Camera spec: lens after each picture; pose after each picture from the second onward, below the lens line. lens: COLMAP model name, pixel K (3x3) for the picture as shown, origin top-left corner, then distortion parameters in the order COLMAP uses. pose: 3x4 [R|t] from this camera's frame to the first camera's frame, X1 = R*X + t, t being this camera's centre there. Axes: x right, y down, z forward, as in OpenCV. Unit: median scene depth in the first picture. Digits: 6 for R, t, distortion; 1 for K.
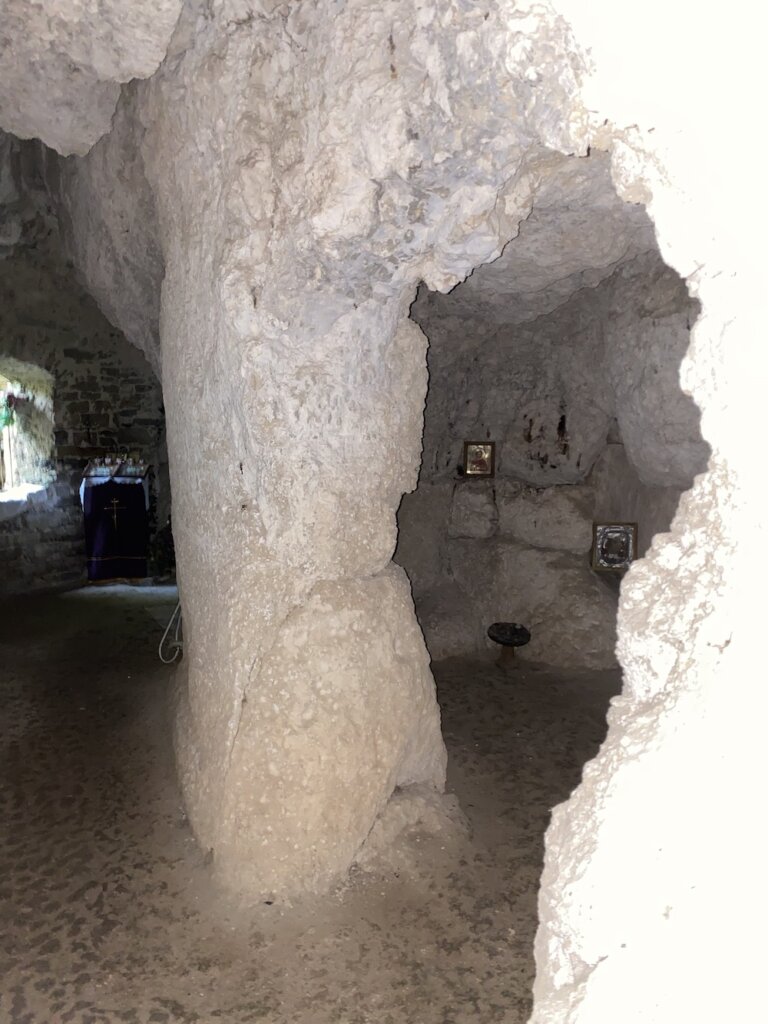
lens RADIAL K [[787.0, 0, 388.4], [0, 787.0, 514.6], [0, 0, 1]] dist [0.060011, -0.080930]
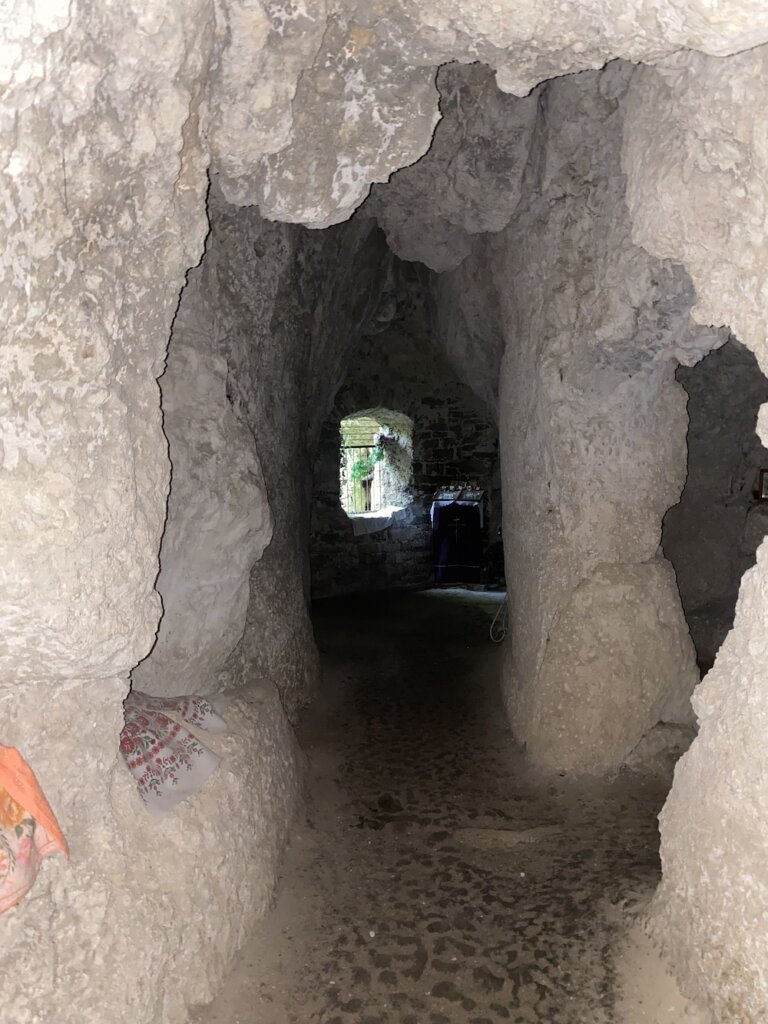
lens RADIAL K [[787.0, 0, 380.8], [0, 787.0, 508.5], [0, 0, 1]] dist [0.060011, -0.080930]
pose [[0.913598, 0.015783, -0.406312, 0.131452], [-0.034861, 0.998607, -0.039595, 0.055251], [0.405121, 0.050339, 0.912876, -0.504864]]
